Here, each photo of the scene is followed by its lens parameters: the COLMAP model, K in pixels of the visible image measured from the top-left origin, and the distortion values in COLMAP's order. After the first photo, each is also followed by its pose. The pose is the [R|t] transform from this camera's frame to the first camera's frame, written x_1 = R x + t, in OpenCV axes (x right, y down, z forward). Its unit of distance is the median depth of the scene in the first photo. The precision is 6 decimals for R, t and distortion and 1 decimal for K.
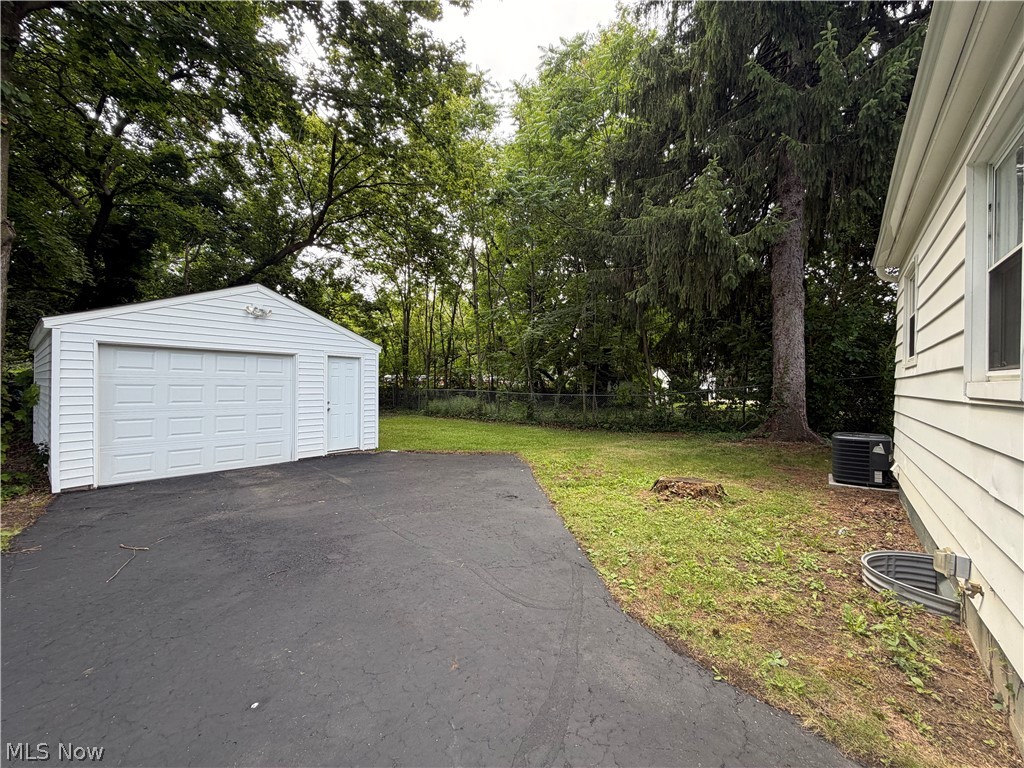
lens RADIAL K [[409.4, 0, 511.1], [0, 409.4, 382.3], [0, 0, 1]] dist [0.003214, -0.000228]
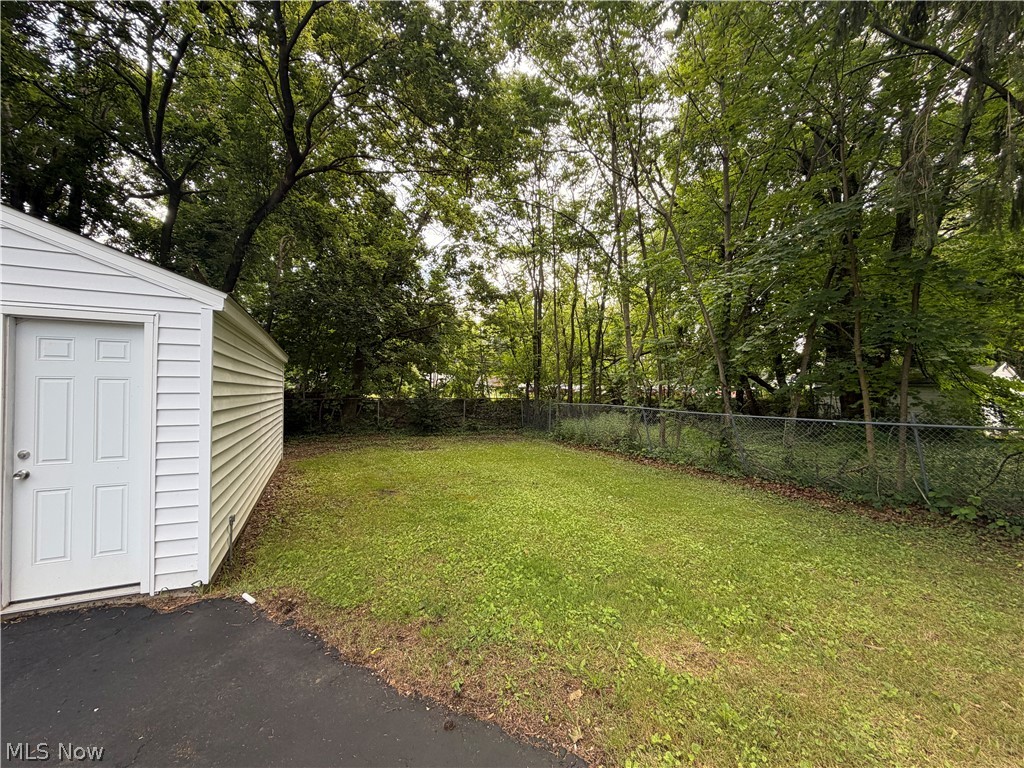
lens RADIAL K [[409.4, 0, 506.8], [0, 409.4, 382.3], [0, 0, 1]] dist [0.003214, -0.000228]
pose [[0.896440, -0.016666, -0.442851, 0.029764], [0.005799, 0.999648, -0.025882, -0.000086], [0.443126, 0.020634, 0.896222, 0.413796]]
